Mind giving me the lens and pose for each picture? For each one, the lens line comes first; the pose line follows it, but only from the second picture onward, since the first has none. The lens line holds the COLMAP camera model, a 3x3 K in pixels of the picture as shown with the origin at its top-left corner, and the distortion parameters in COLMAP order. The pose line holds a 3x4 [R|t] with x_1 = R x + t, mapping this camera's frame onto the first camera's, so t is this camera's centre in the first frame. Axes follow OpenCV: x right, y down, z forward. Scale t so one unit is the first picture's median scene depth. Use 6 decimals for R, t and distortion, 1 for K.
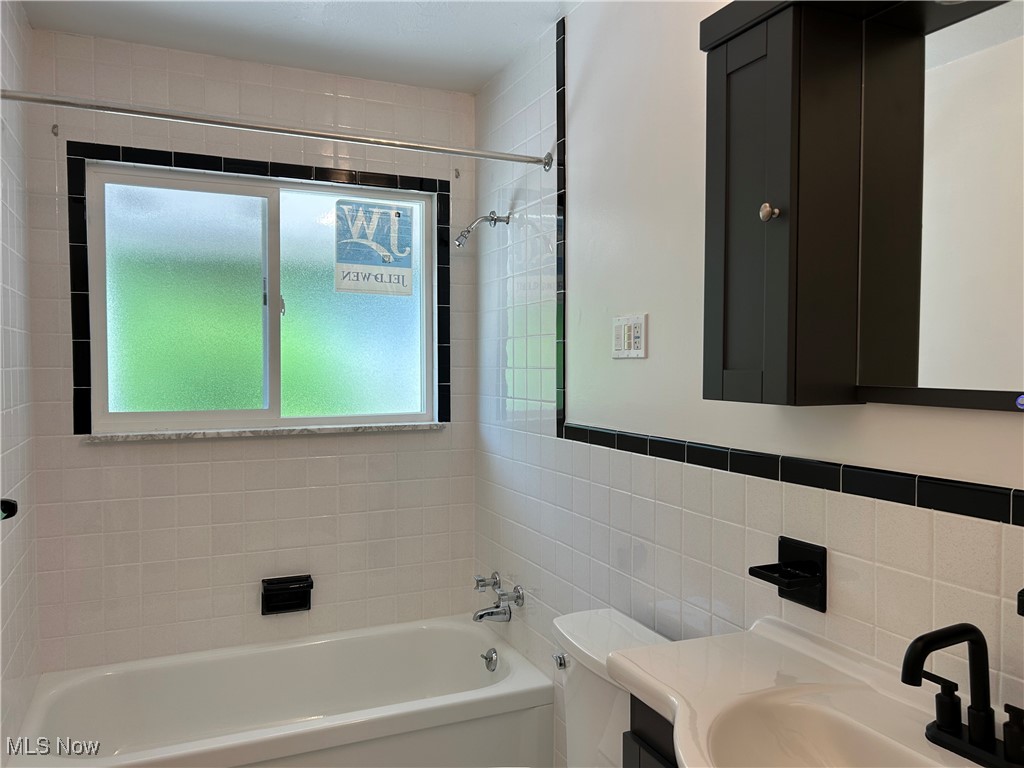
lens RADIAL K [[789.9, 0, 512.0], [0, 789.9, 384.0], [0, 0, 1]] dist [0.080709, -0.093520]
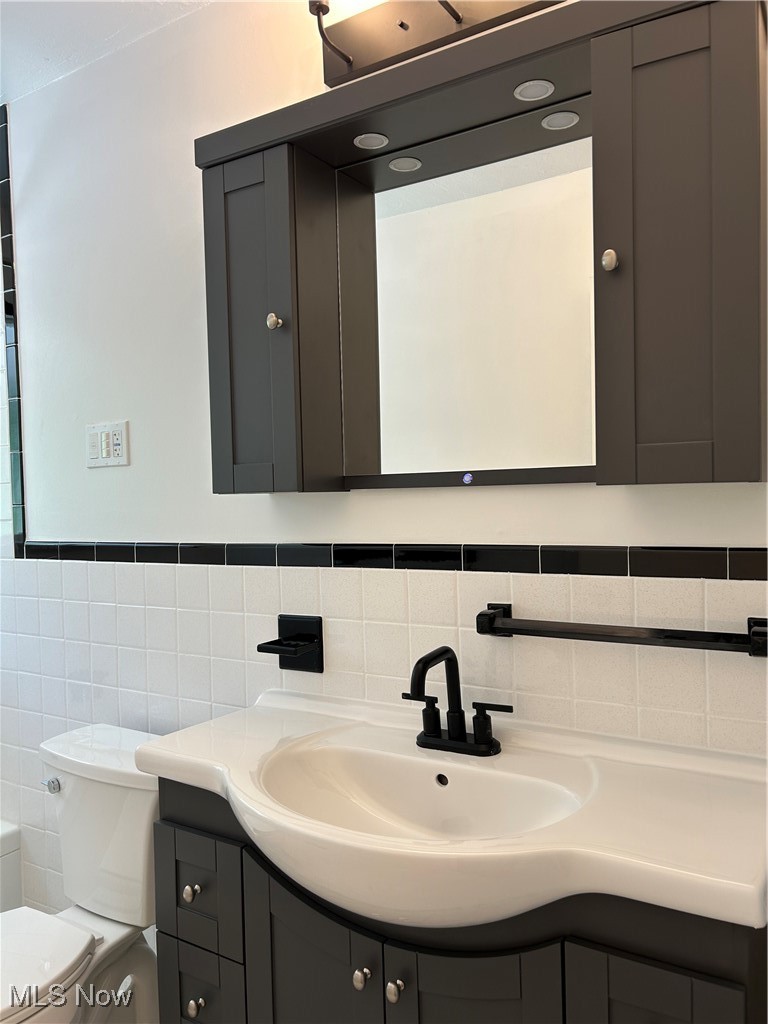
lens RADIAL K [[789.9, 0, 384.0], [0, 789.9, 512.0], [0, 0, 1]] dist [0.080709, -0.093520]
pose [[0.828908, -0.035799, 0.558238, -0.170055], [0.044882, 0.998989, -0.002580, 0.058365], [-0.557582, 0.027194, 0.829677, -0.014732]]
